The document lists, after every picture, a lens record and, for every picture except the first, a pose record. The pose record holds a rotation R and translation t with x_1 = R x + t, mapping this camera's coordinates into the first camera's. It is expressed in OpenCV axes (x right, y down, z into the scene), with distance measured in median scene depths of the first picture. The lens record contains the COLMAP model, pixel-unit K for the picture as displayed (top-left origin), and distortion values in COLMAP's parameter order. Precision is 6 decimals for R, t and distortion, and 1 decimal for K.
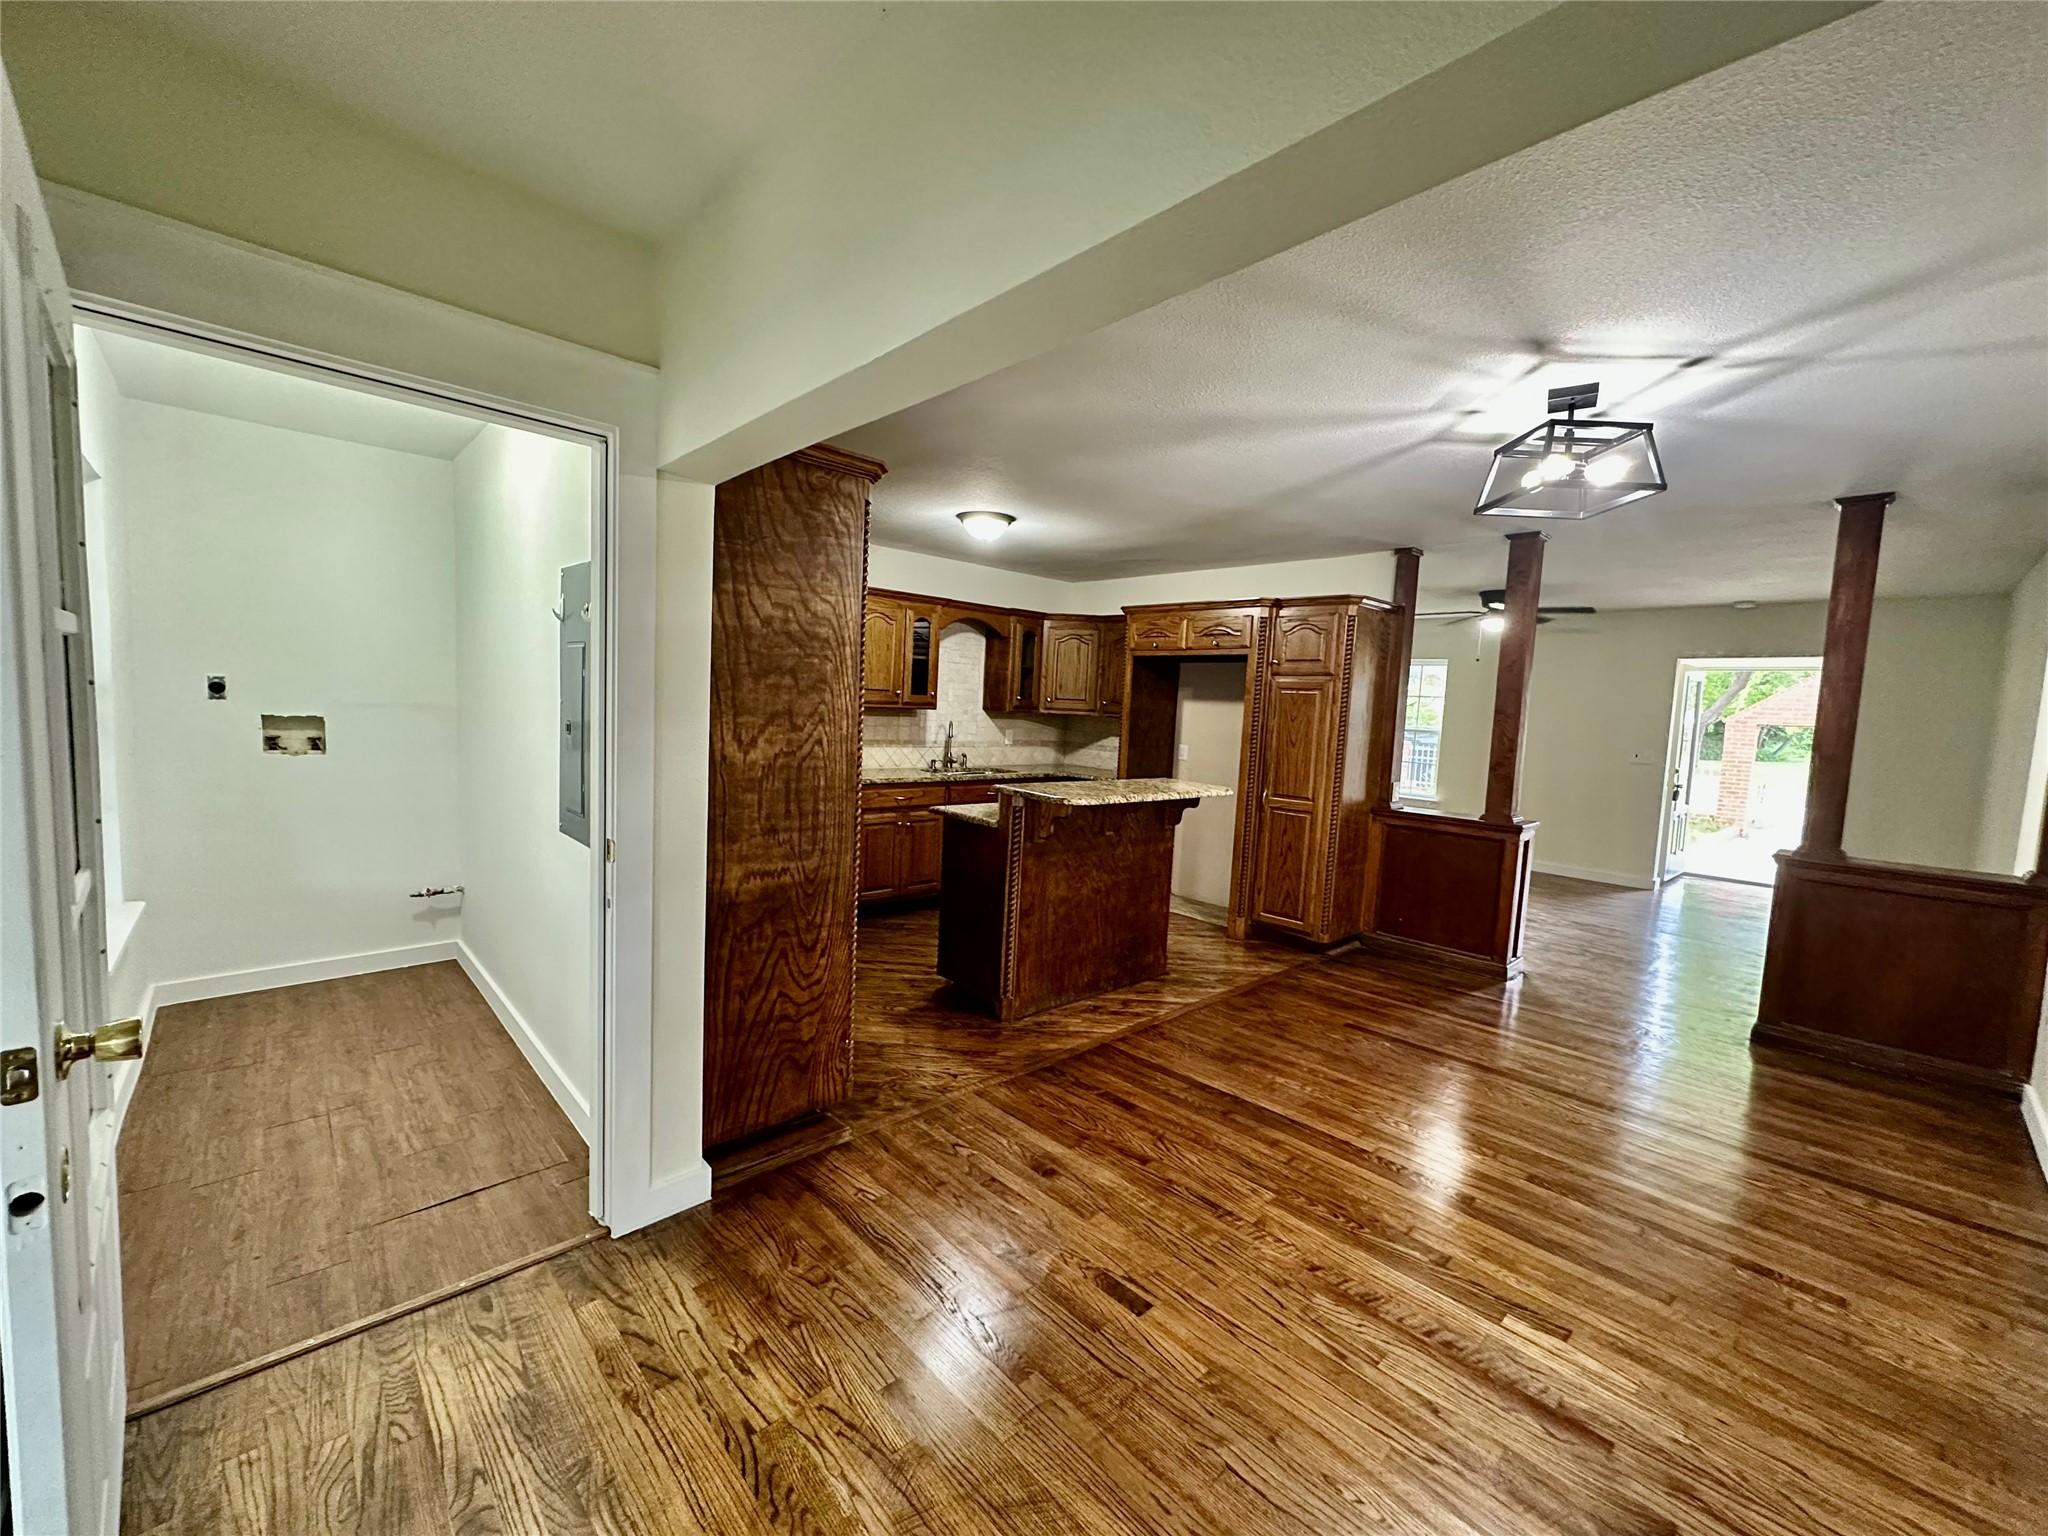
lens RADIAL K [[813.3, 0, 1029.4], [0, 813.3, 770.5], [0, 0, 1]] dist [-0.003716, 0.000927]
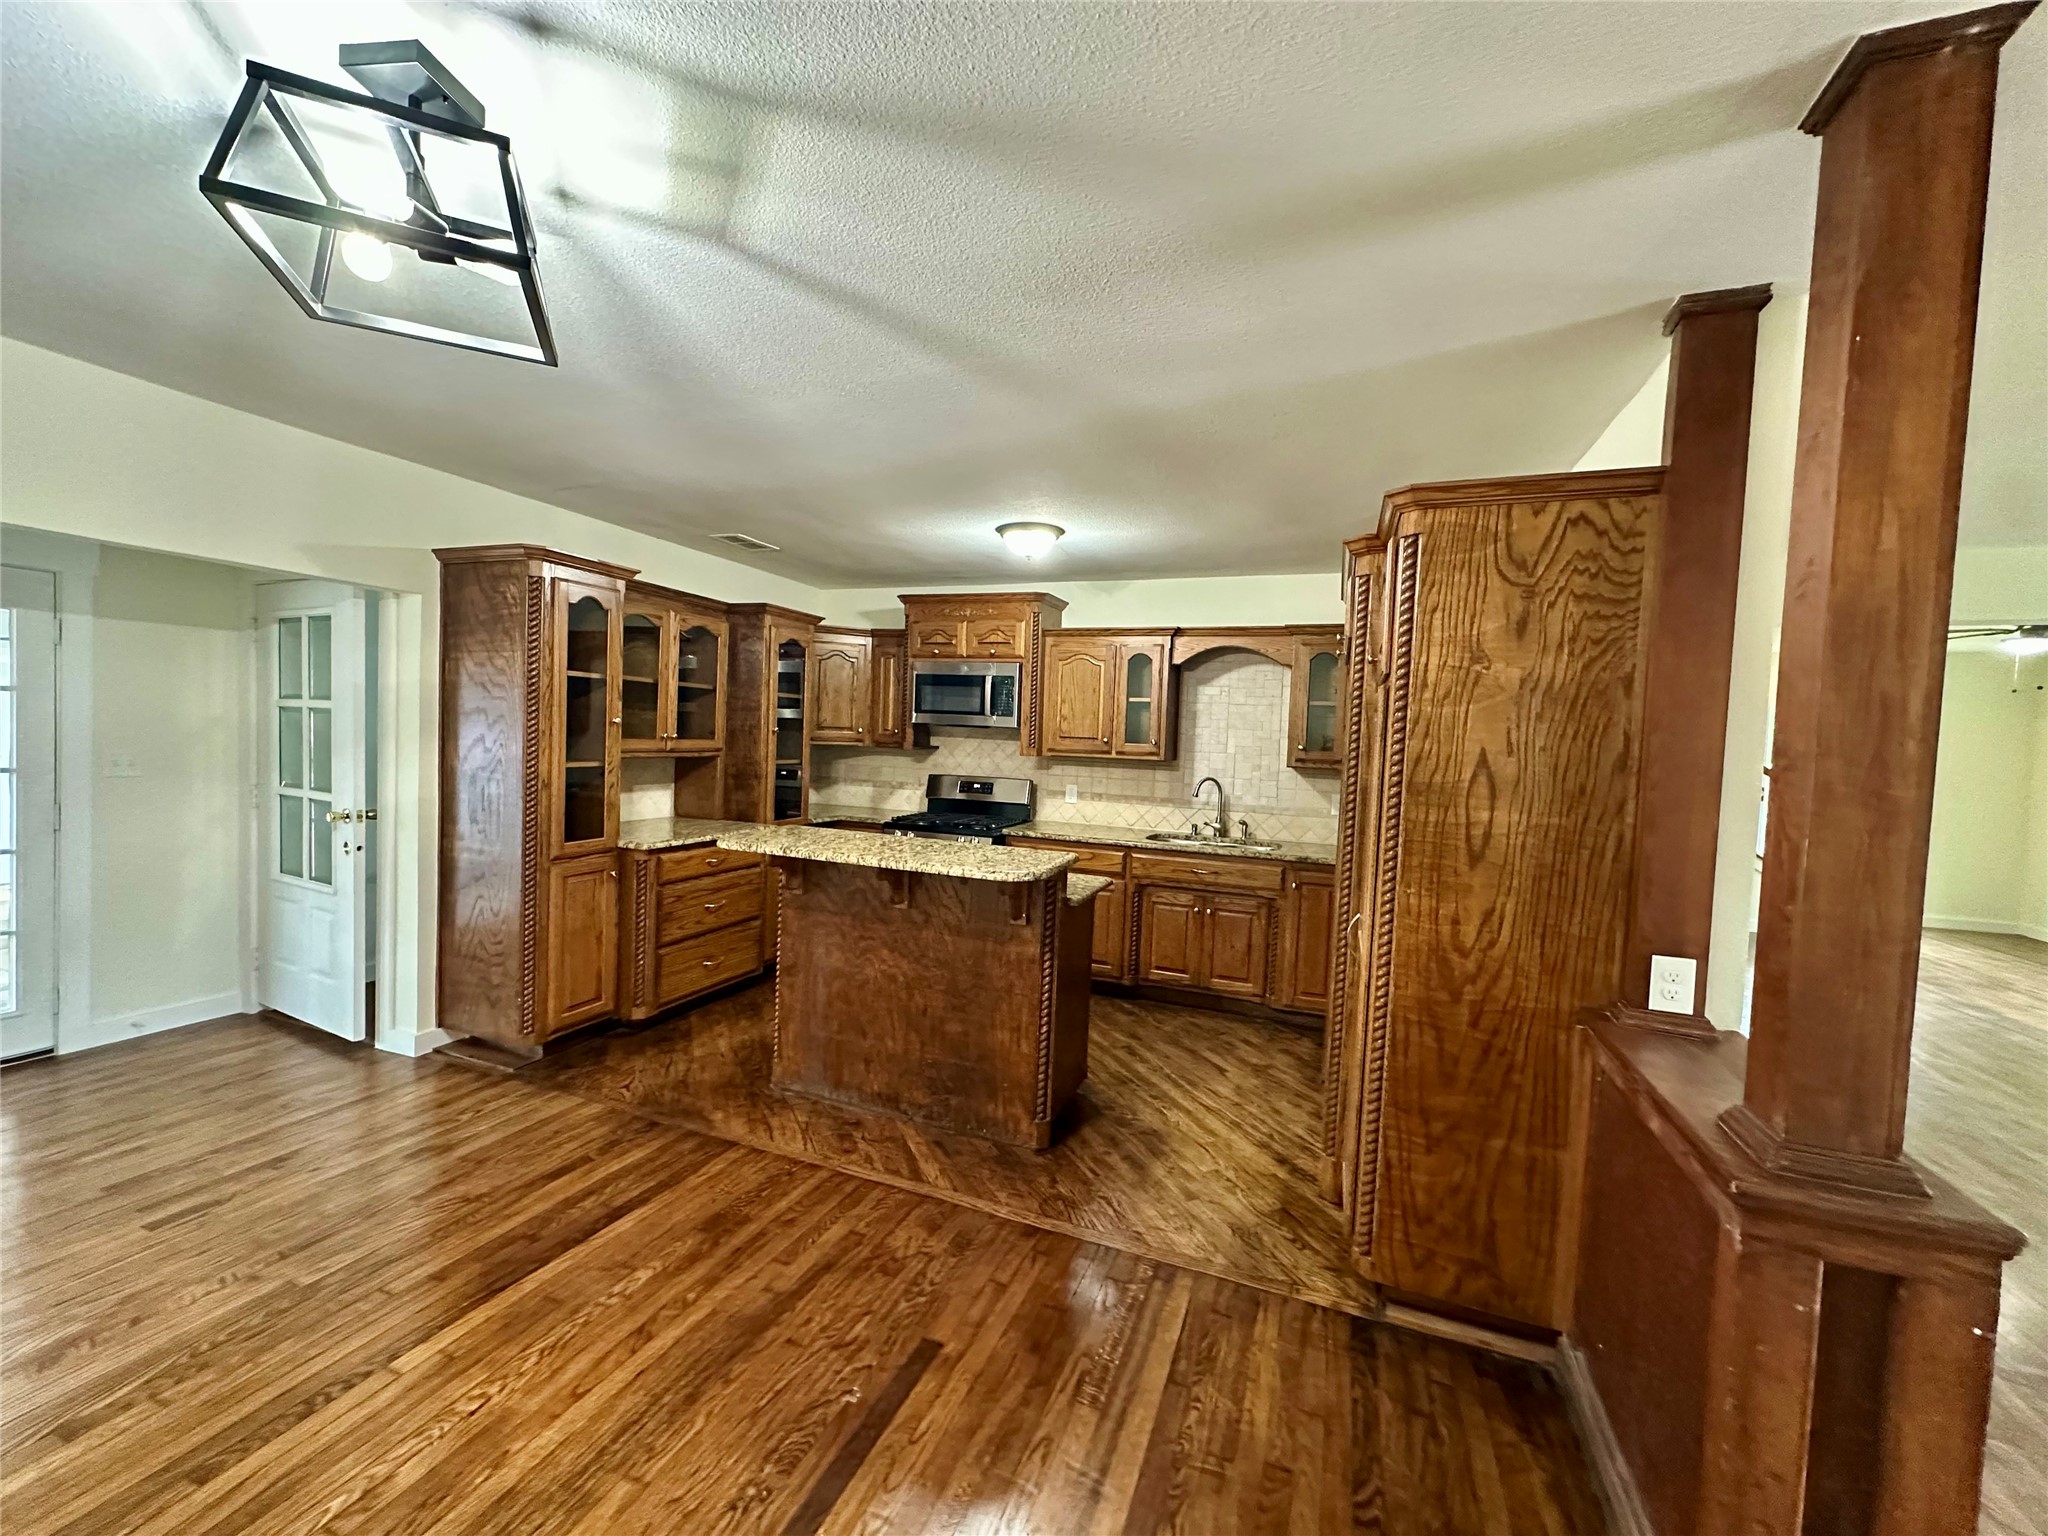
lens RADIAL K [[813.3, 0, 1021.3], [0, 813.3, 770.1], [0, 0, 1]] dist [-0.003716, 0.000927]
pose [[0.427878, 0.011502, -0.903763, 0.869617], [-0.096082, 0.994832, -0.032828, -0.038256], [0.898715, 0.100882, 0.426772, 0.786829]]
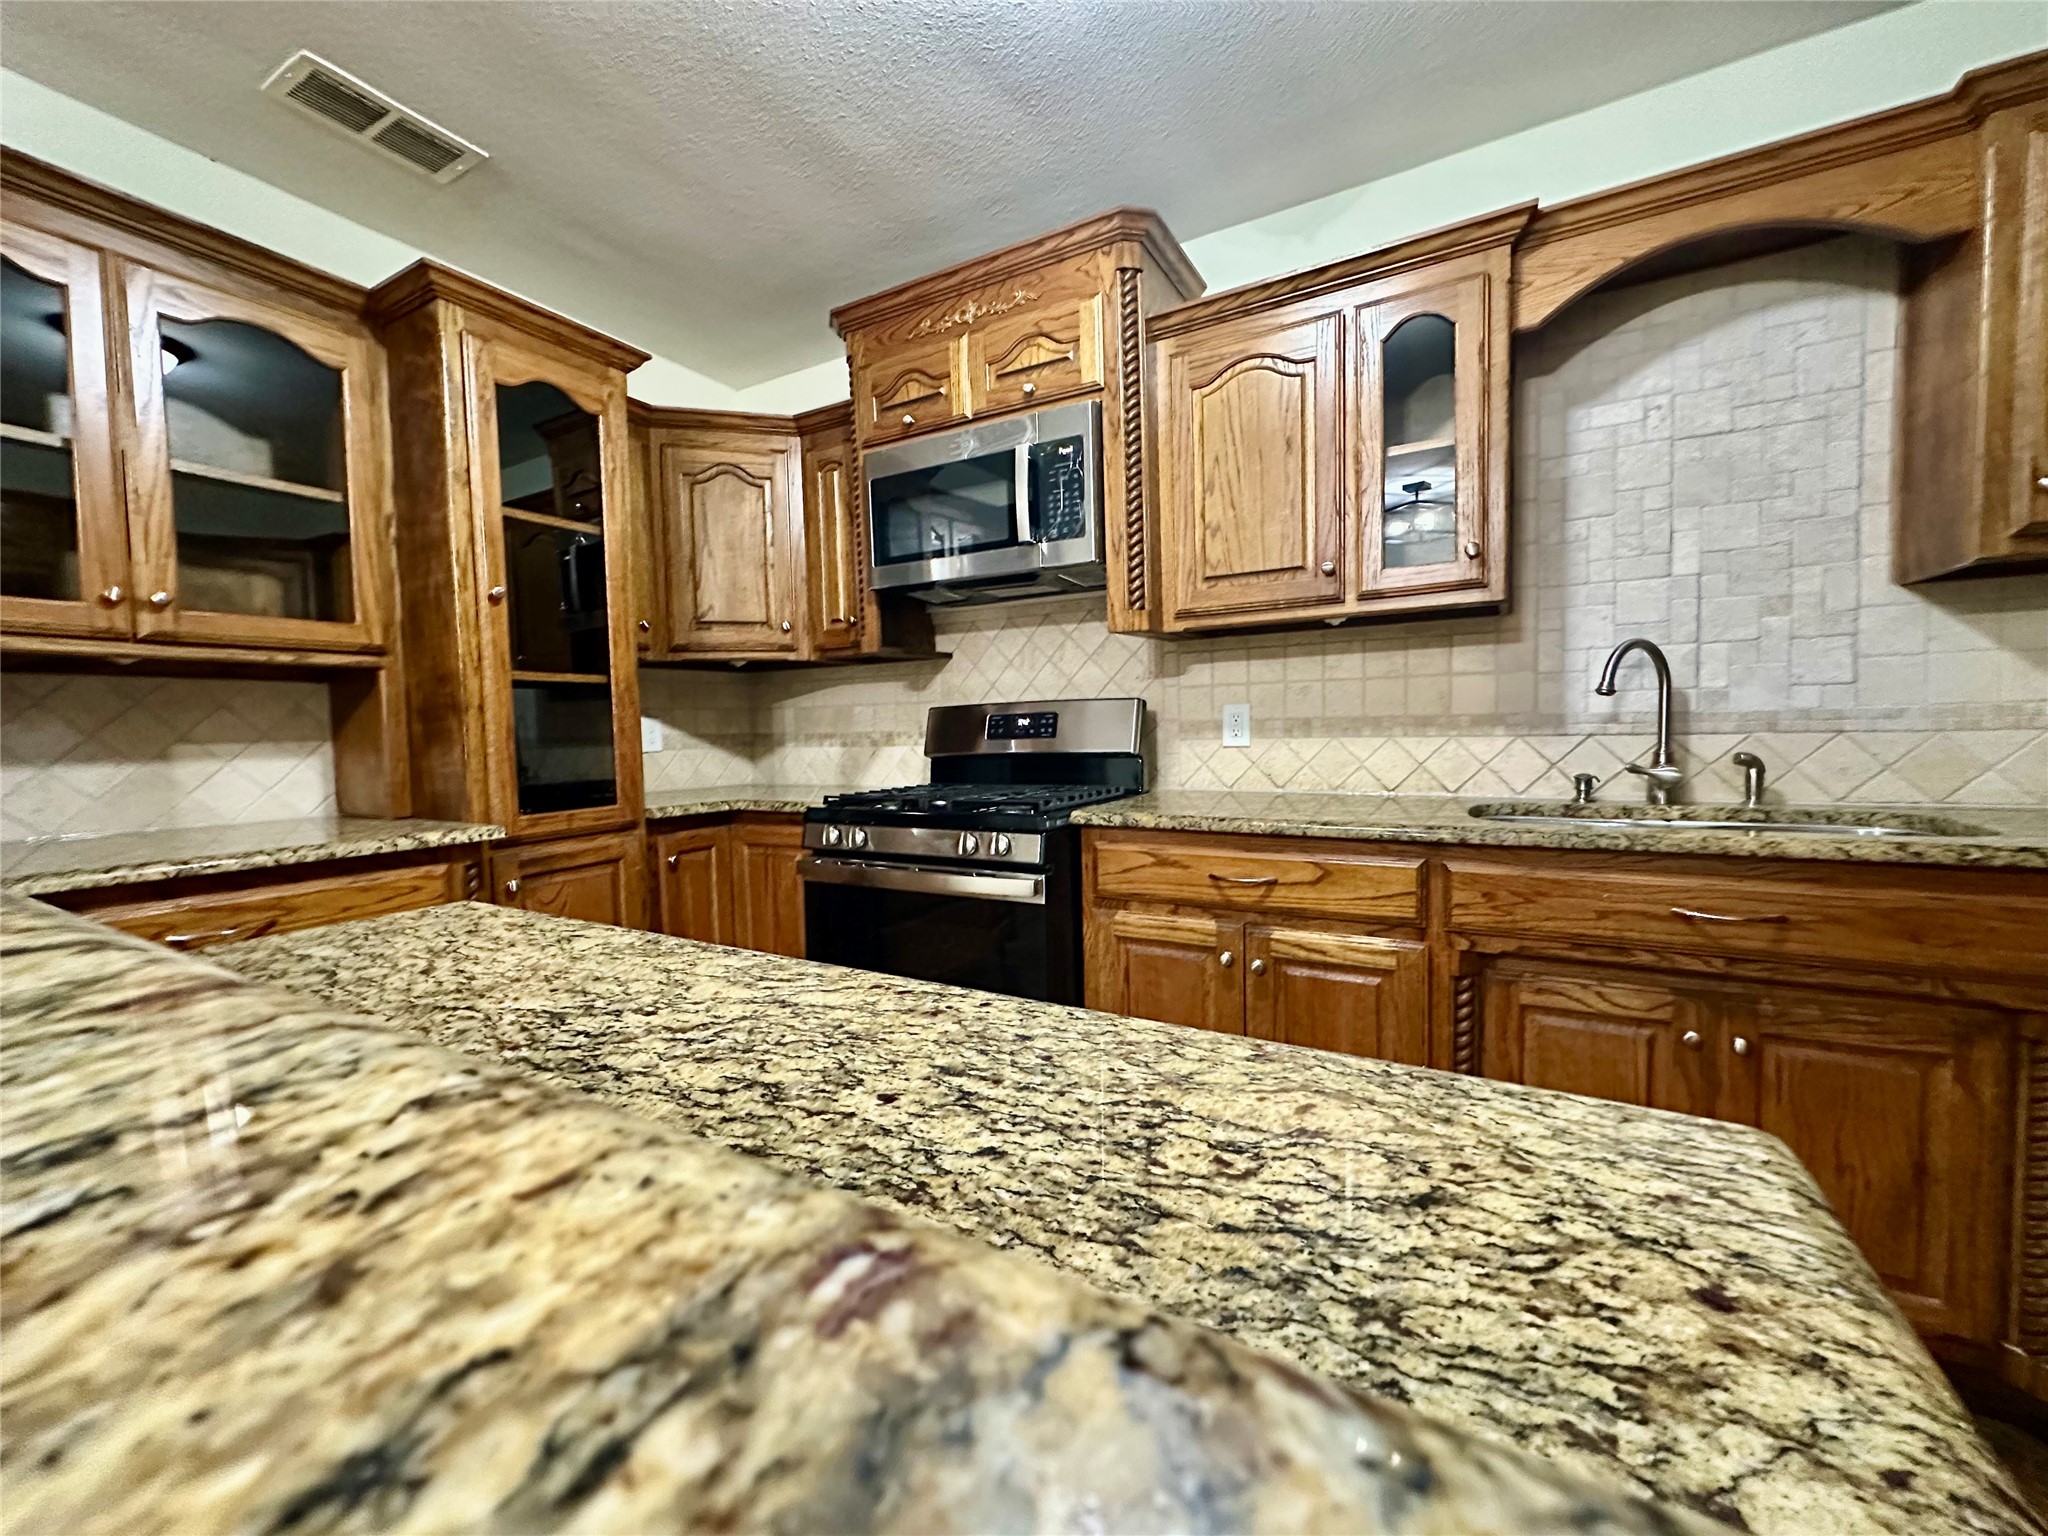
lens RADIAL K [[813.3, 0, 1015.4], [0, 813.3, 771.3], [0, 0, 1]] dist [-0.003716, 0.000927]
pose [[0.272425, -0.002232, -0.962174, 0.188035], [-0.044347, 0.998905, -0.014873, -0.000941], [0.961154, 0.046721, 0.272028, 1.139573]]
